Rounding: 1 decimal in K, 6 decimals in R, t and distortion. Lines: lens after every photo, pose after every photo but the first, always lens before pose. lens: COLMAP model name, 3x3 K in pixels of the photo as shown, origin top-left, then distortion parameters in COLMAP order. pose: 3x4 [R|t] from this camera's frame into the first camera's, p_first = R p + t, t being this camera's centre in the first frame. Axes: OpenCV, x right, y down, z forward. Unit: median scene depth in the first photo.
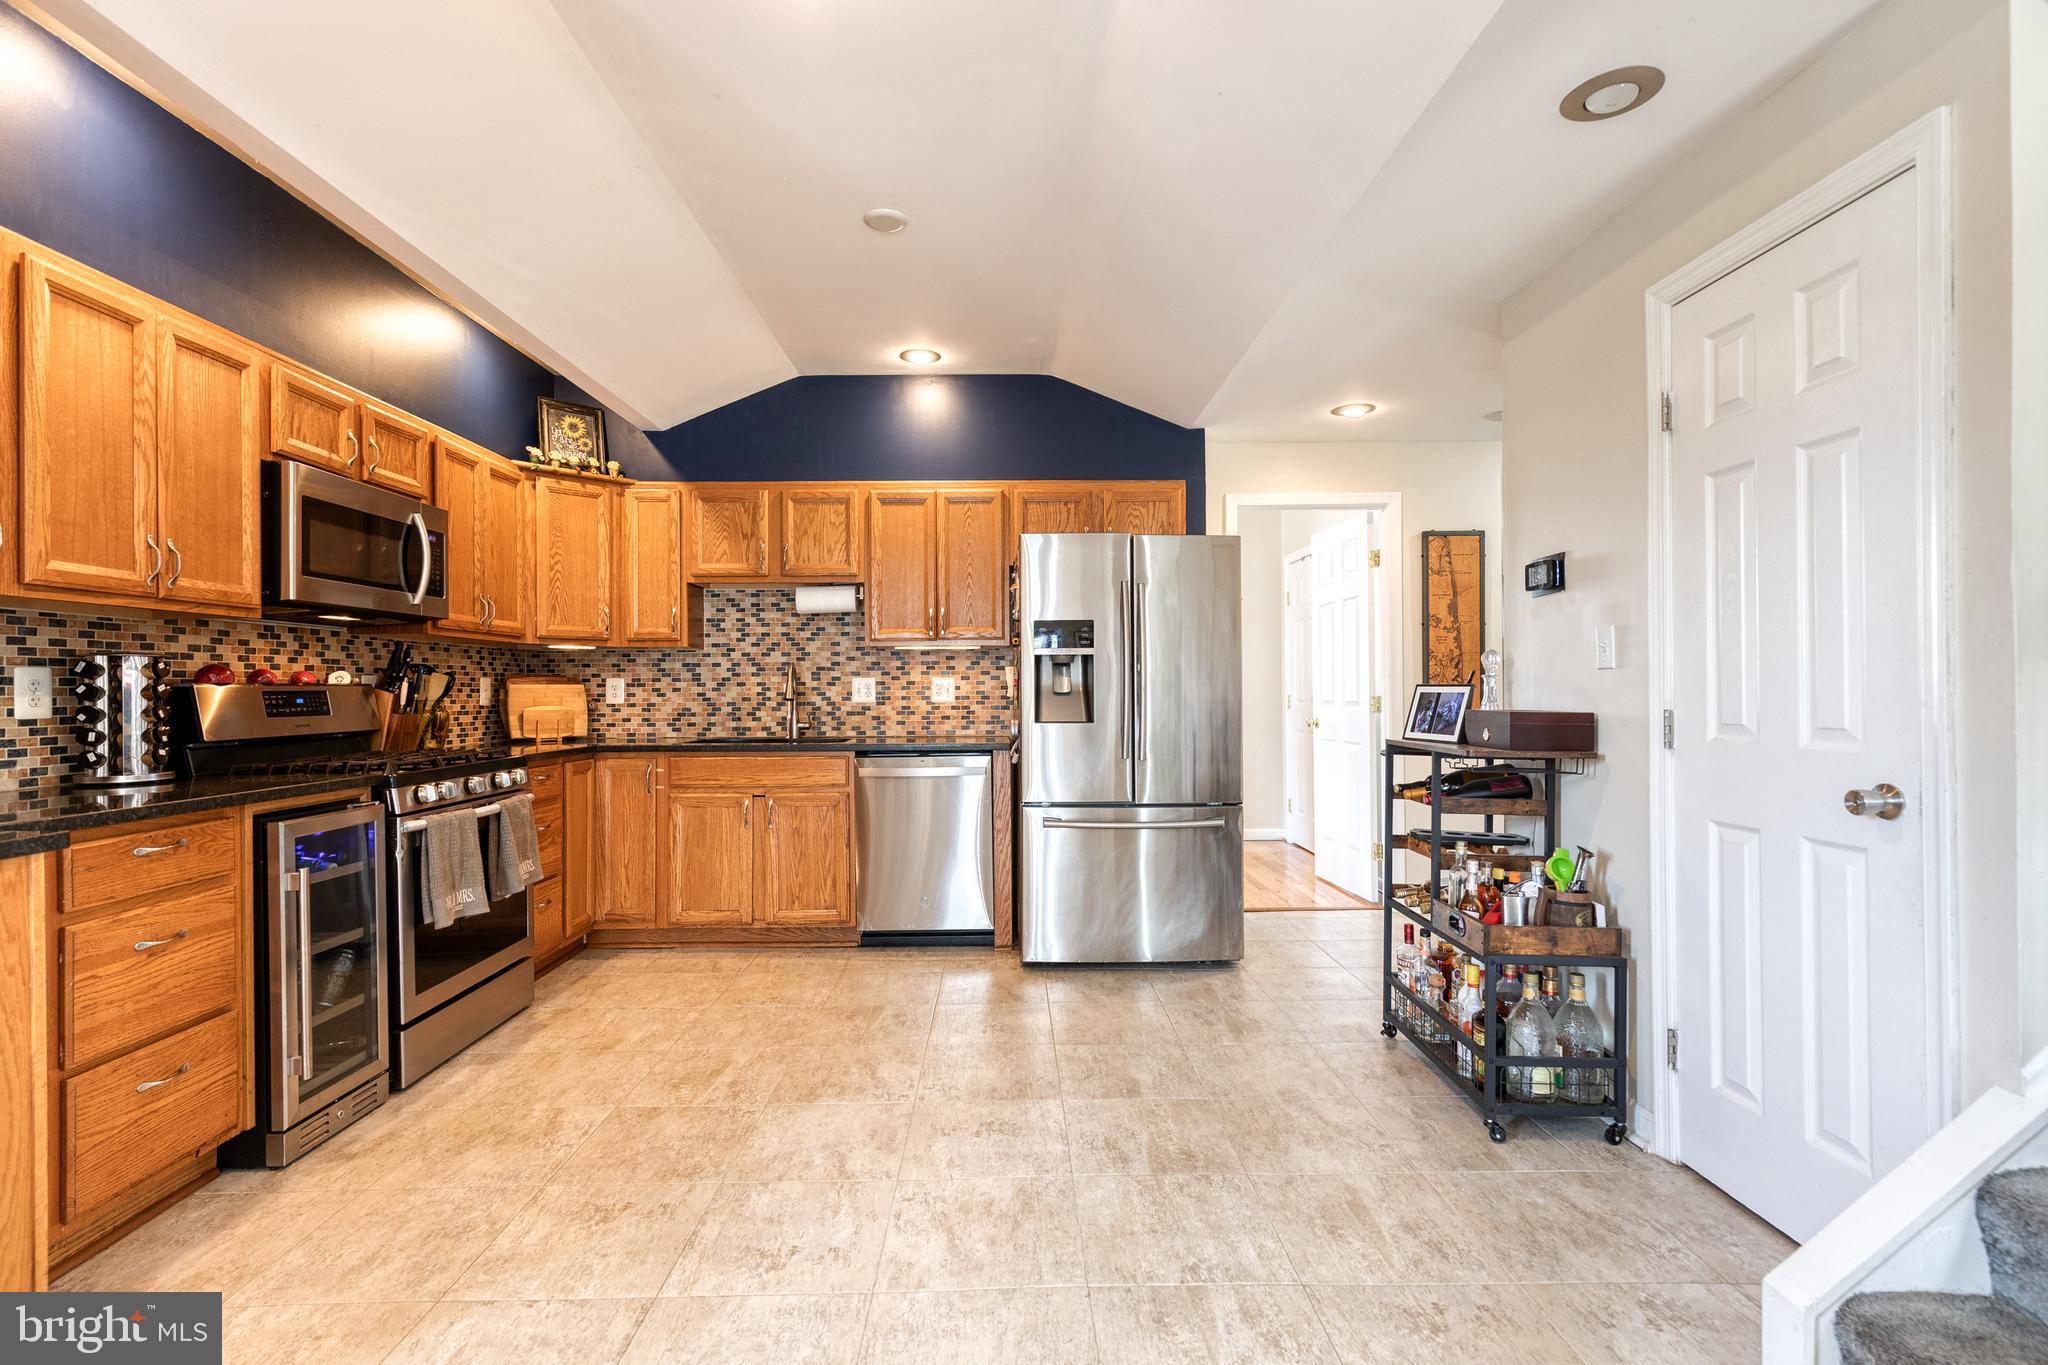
lens RADIAL K [[925.6, 0, 1030.6], [0, 925.6, 687.9], [0, 0, 1]] dist [0.001560, 0.000398]
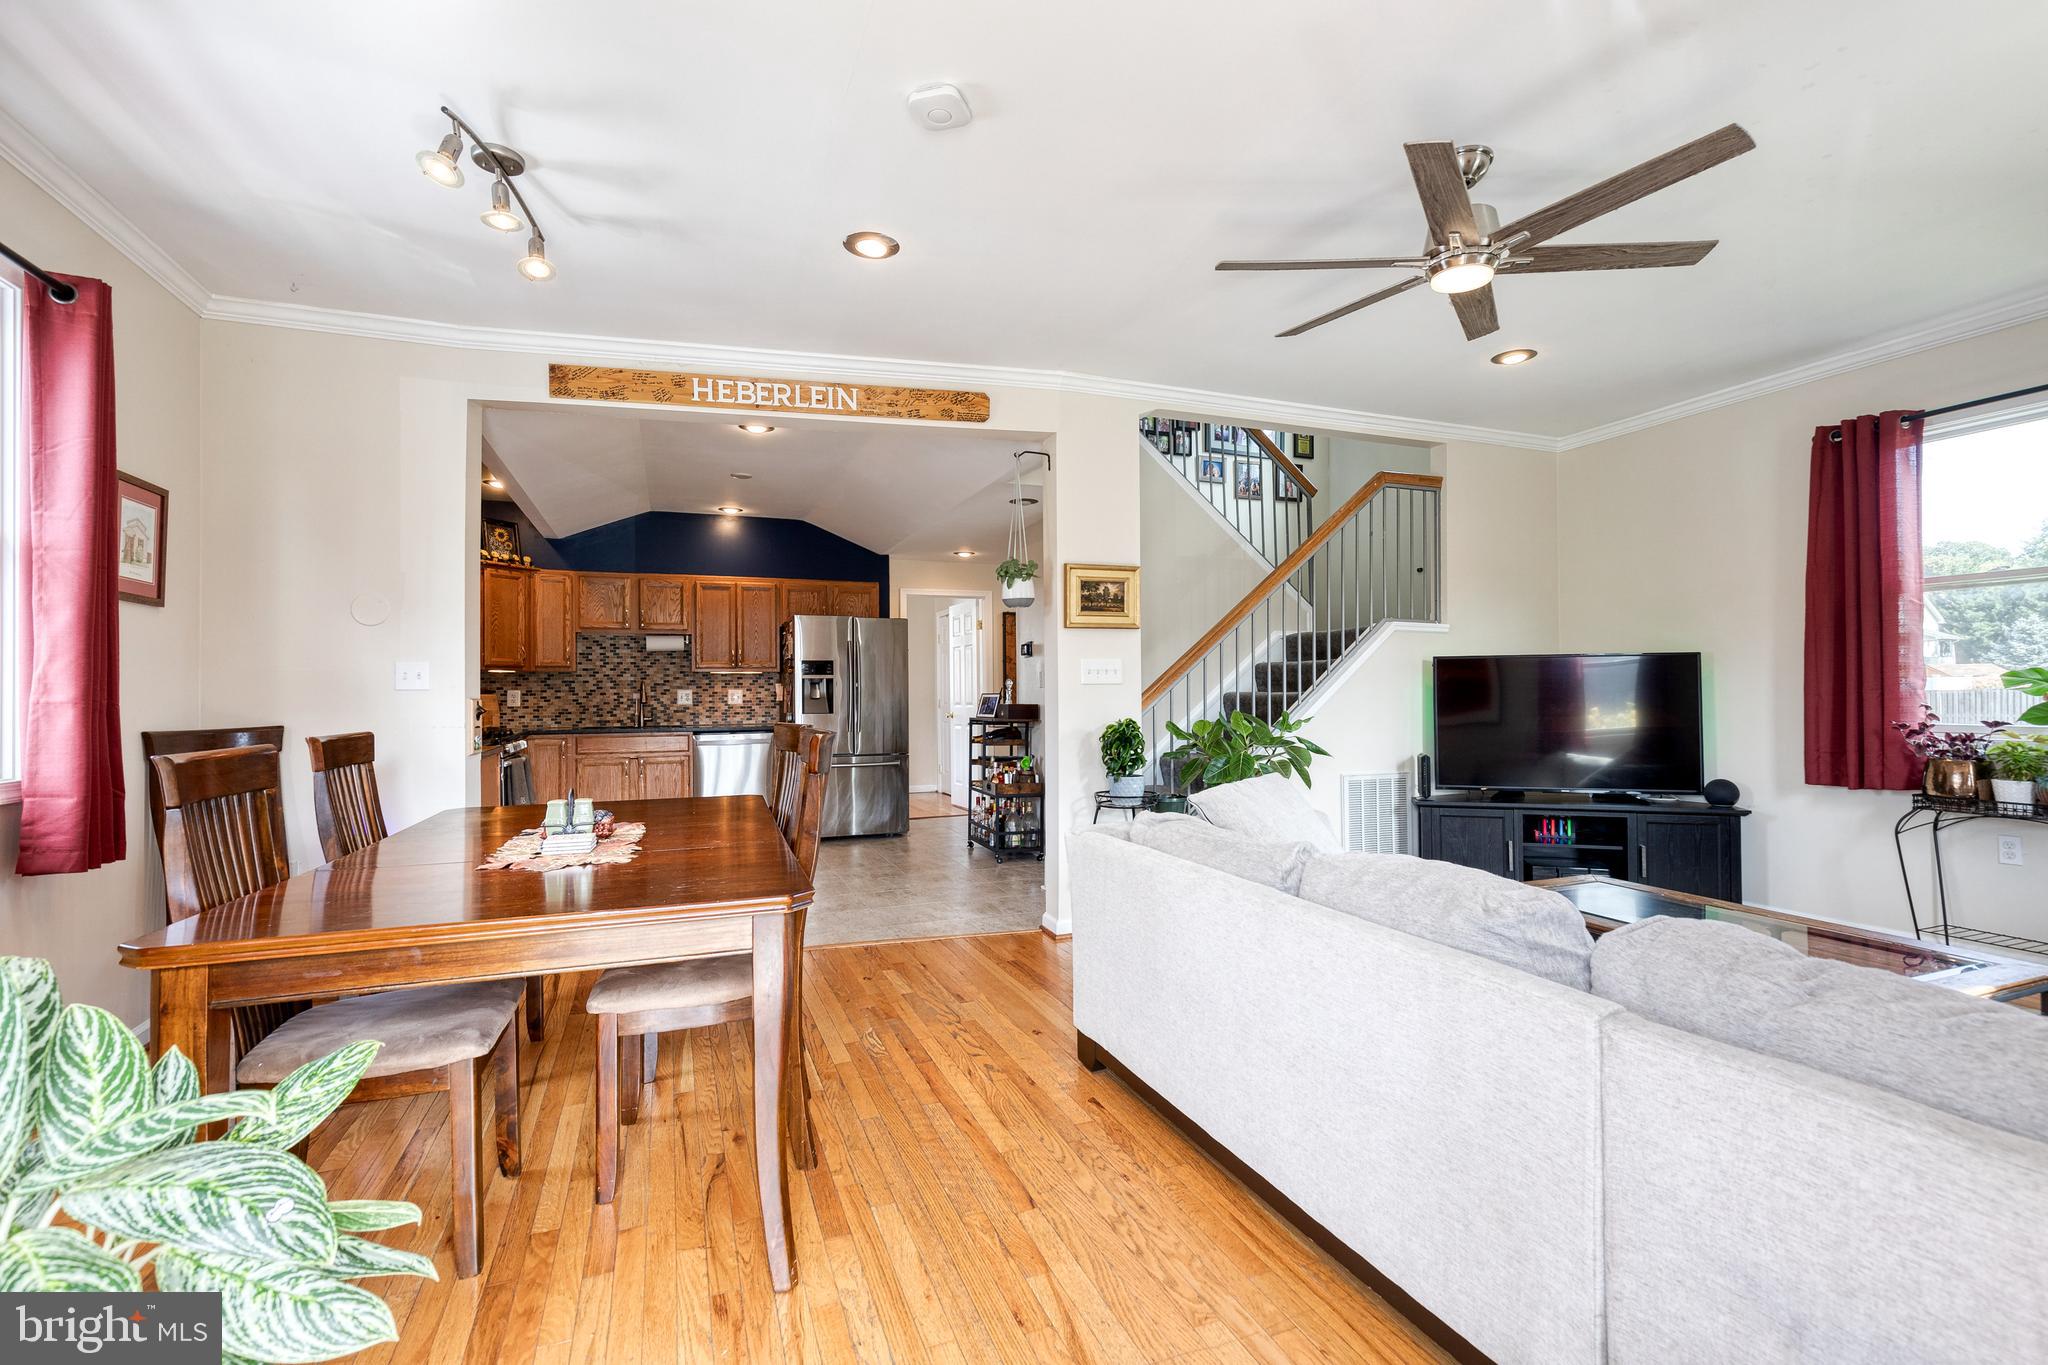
lens RADIAL K [[925.6, 0, 1030.6], [0, 925.6, 687.9], [0, 0, 1]] dist [0.001560, 0.000398]
pose [[0.940297, 0.000256, 0.340356, -0.174978], [0.002672, 0.999963, -0.008134, 0.000781], [-0.340345, 0.008558, 0.940262, -0.836134]]
